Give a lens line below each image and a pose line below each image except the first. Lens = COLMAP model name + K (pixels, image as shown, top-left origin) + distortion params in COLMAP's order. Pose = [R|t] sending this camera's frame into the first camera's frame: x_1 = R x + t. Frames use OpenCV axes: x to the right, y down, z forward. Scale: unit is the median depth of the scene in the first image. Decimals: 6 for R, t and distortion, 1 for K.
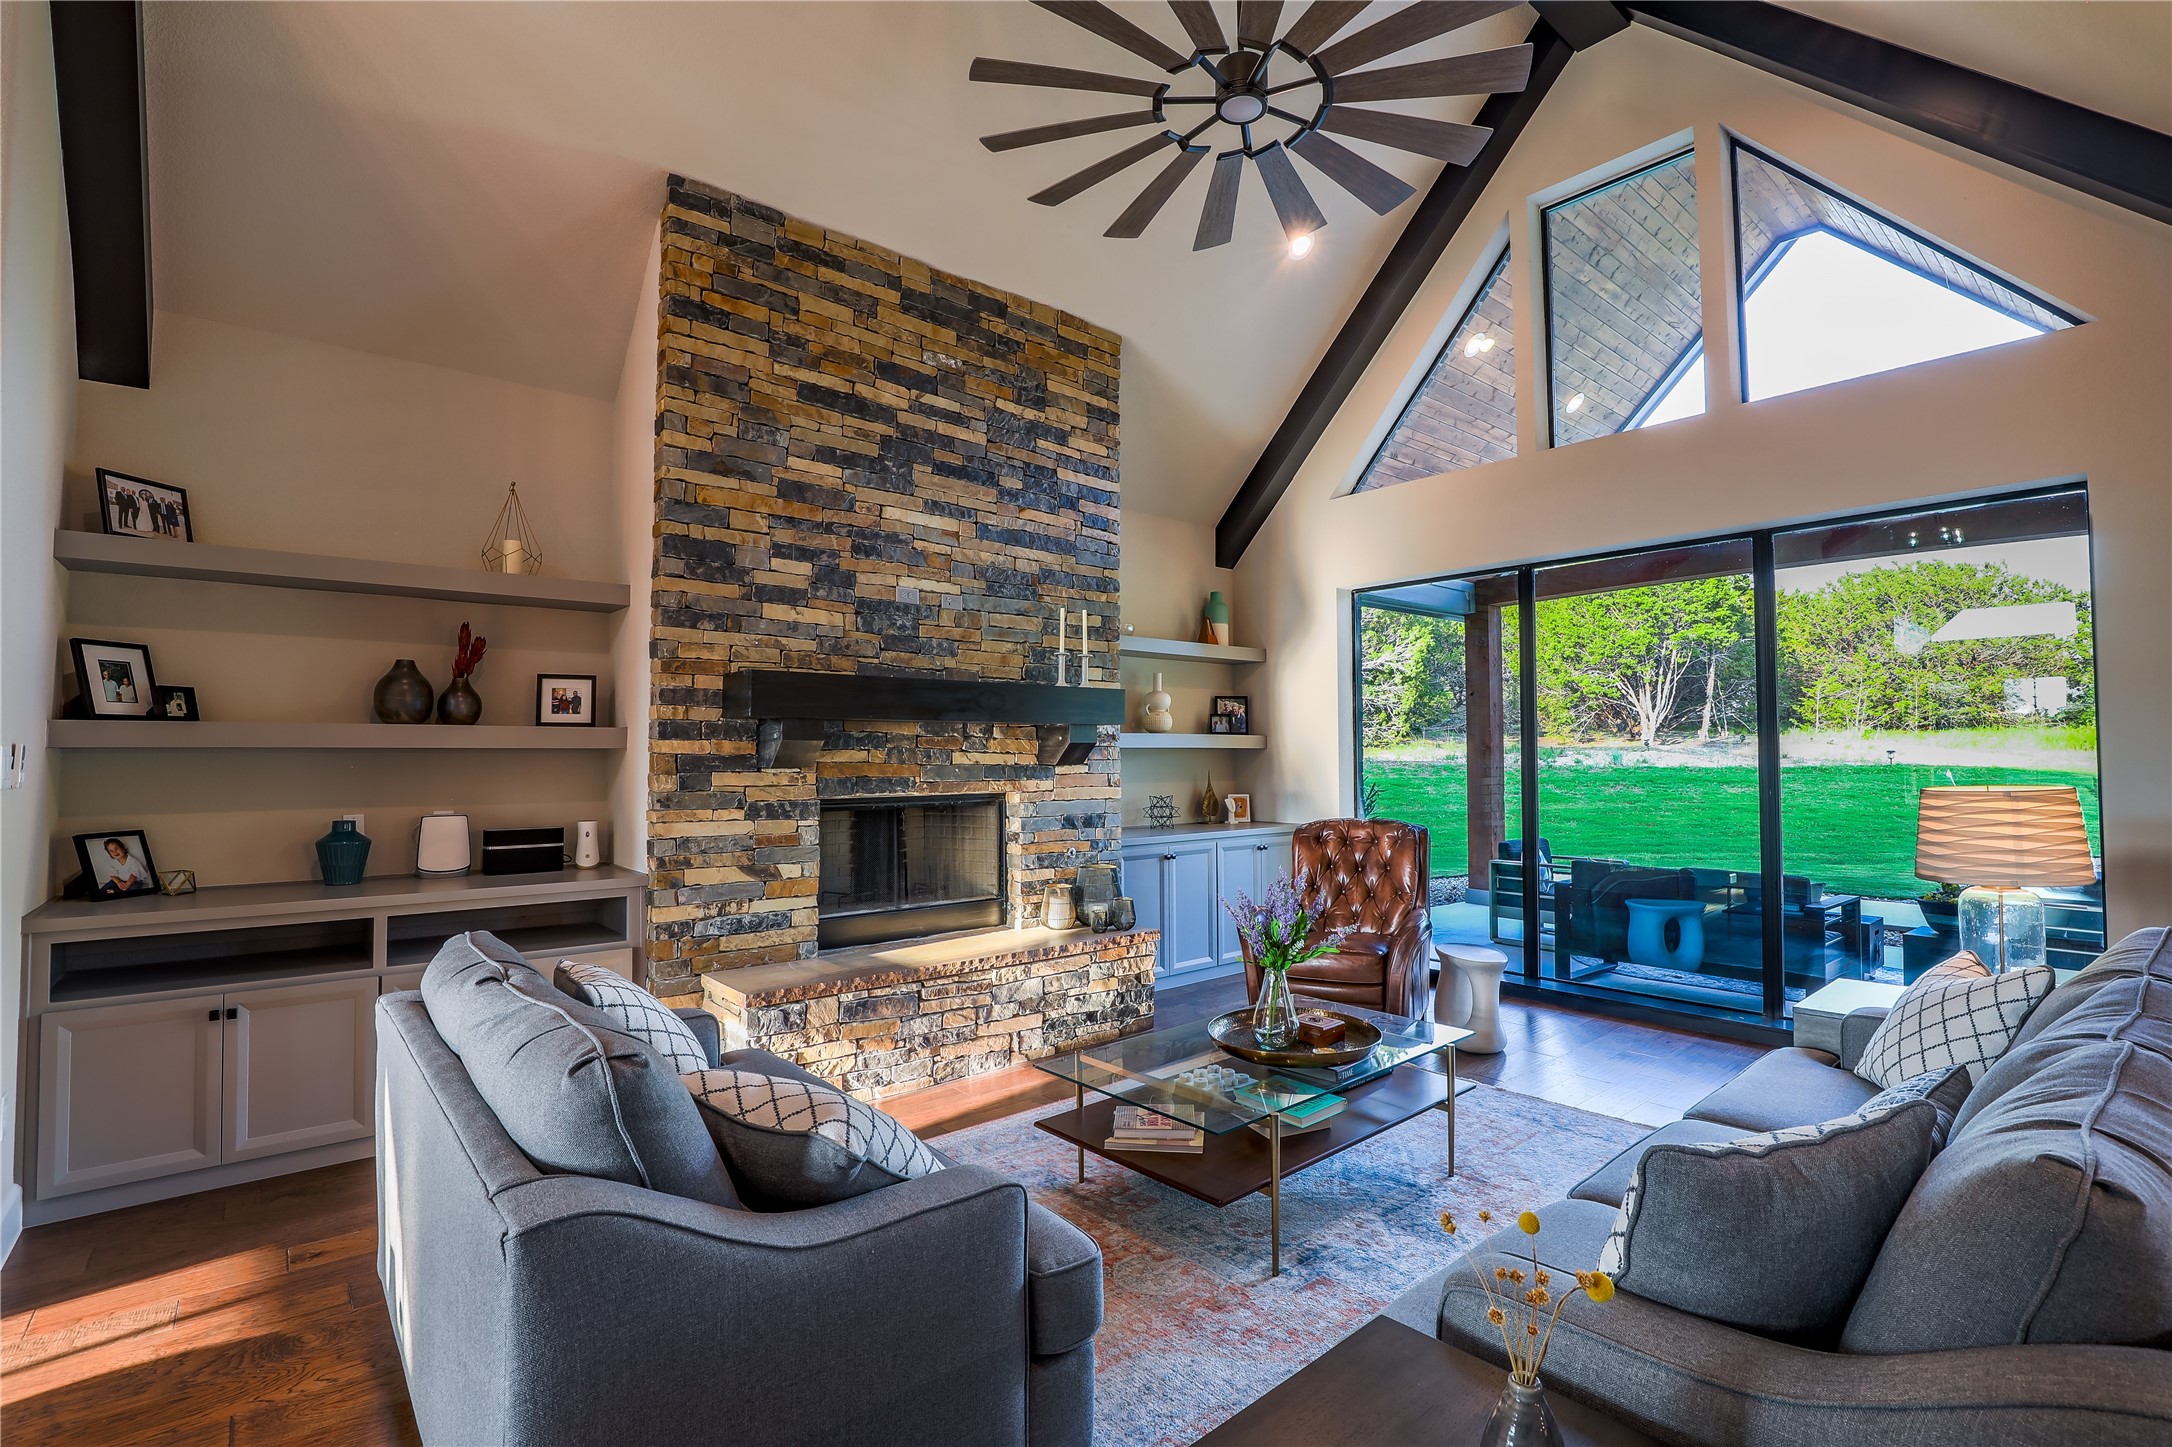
lens RADIAL K [[996.4, 0, 1090.7], [0, 996.4, 716.7], [0, 0, 1]] dist [-0.034924, 0.005871]
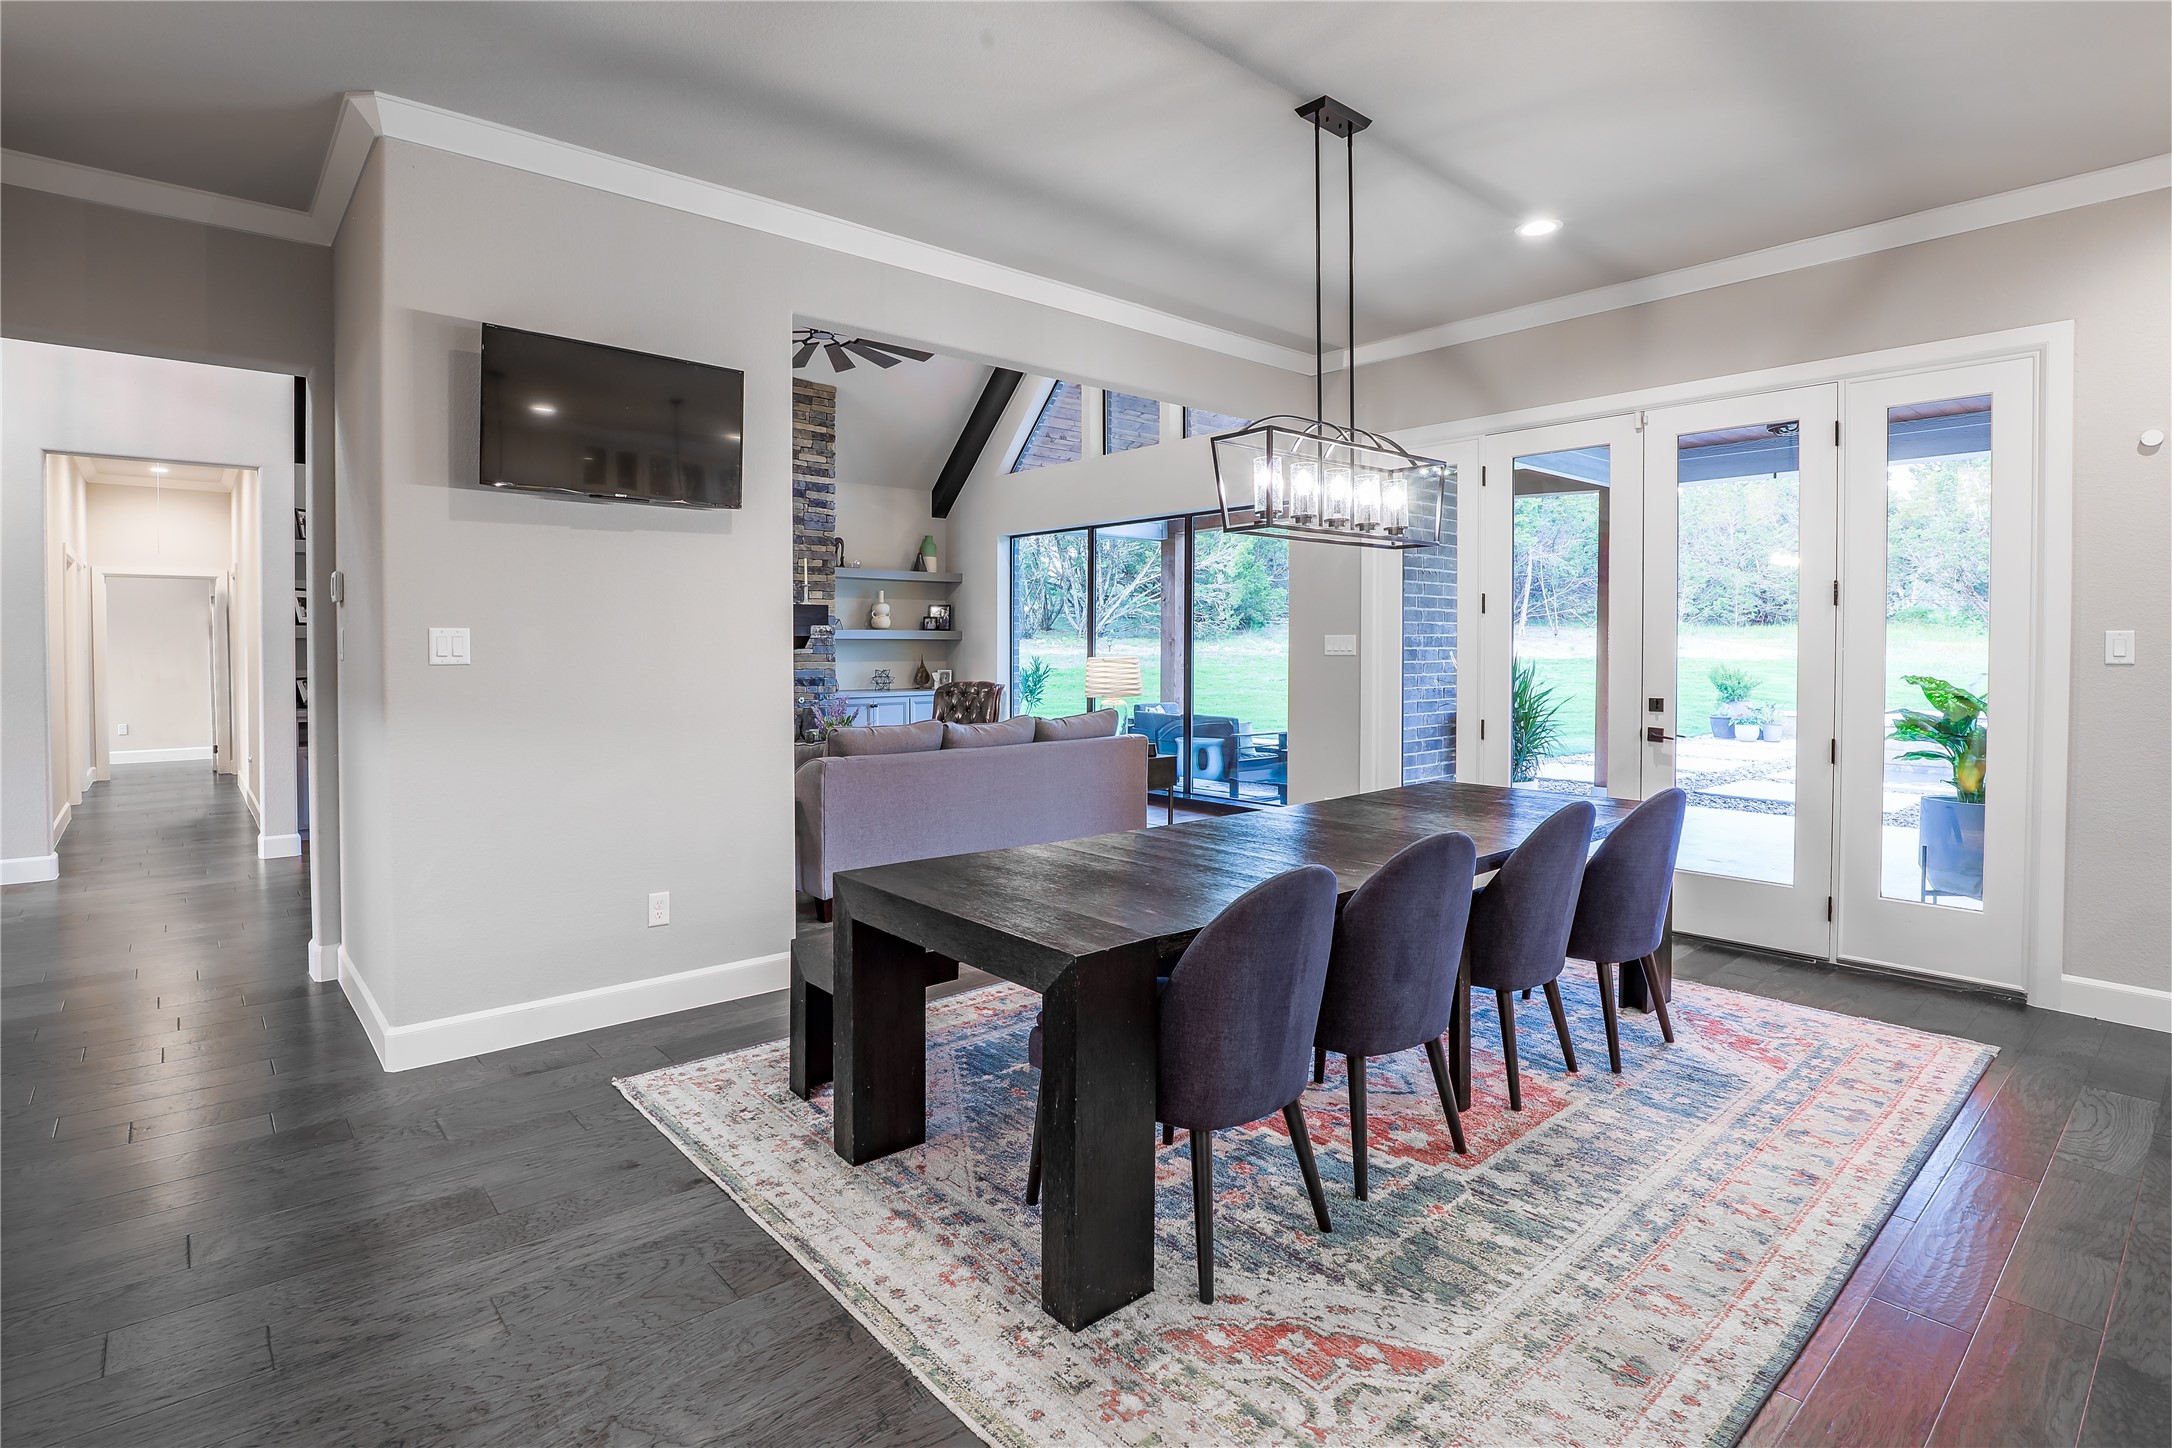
lens RADIAL K [[1059.7, 0, 1017.7], [0, 1059.7, 669.1], [0, 0, 1]] dist [-0.020423, 0.001122]
pose [[0.999848, 0.003311, -0.017139, 0.449072], [-0.002281, 0.998210, 0.059759, -0.030331], [0.017306, -0.059711, 0.998066, -0.946980]]
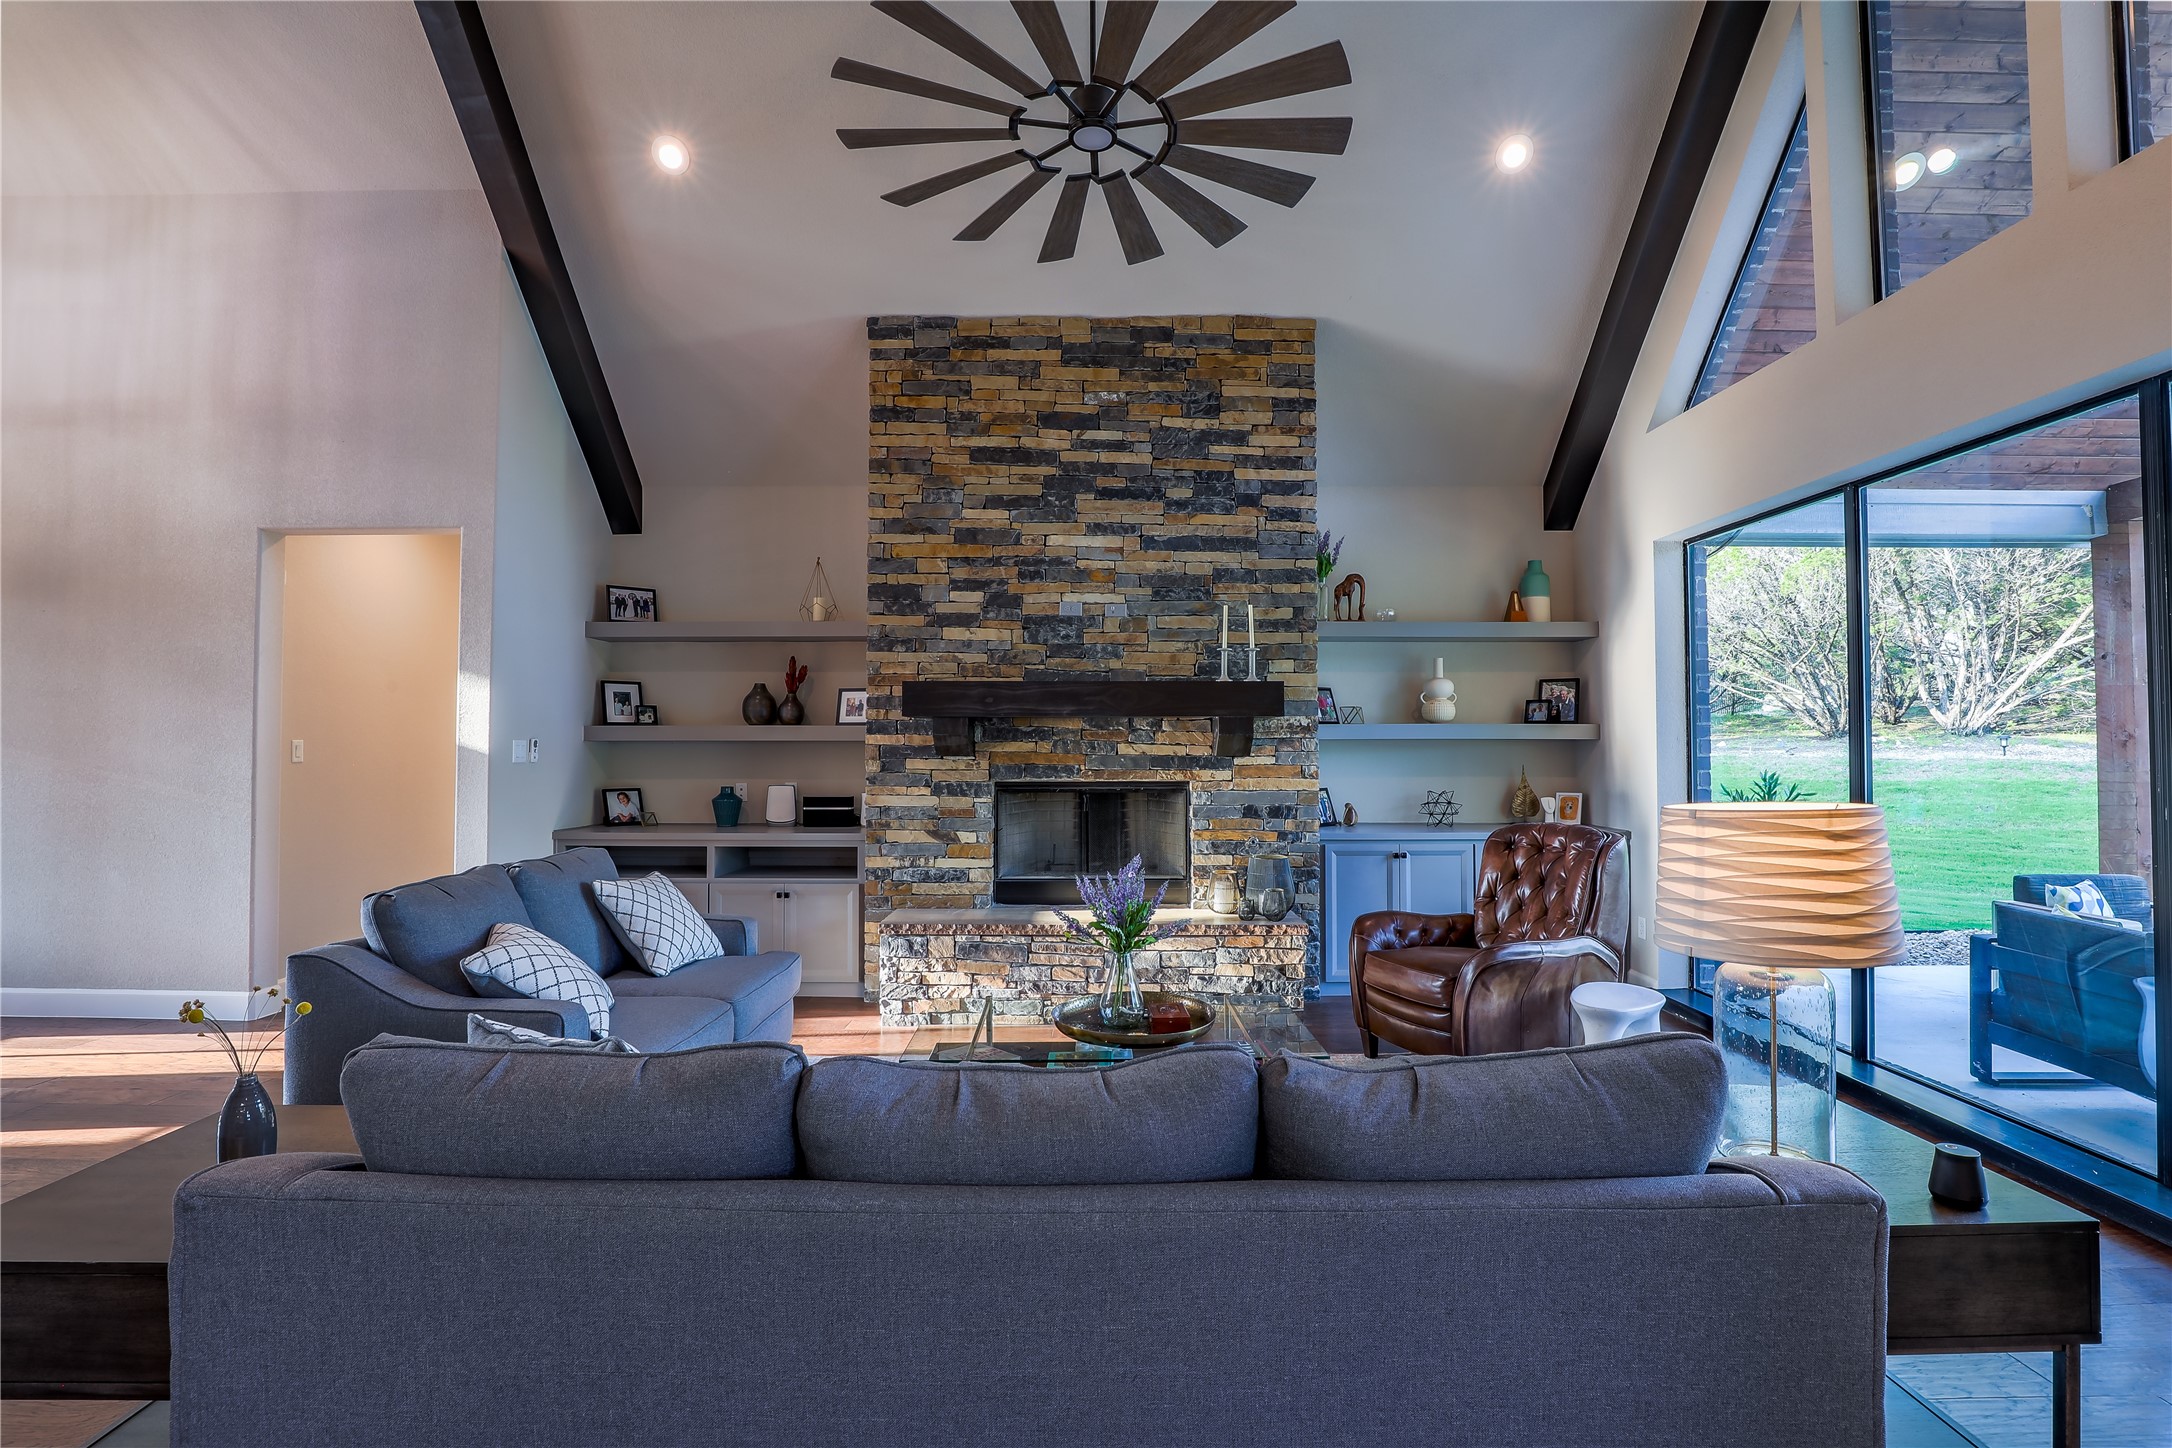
lens RADIAL K [[996.4, 0, 1089.7], [0, 996.4, 717.9], [0, 0, 1]] dist [-0.034924, 0.005871]
pose [[0.760887, -0.014384, -0.648725, 0.607394], [0.021741, 0.999758, 0.003332, 0.002043], [0.648520, -0.016639, 0.761016, 0.130488]]
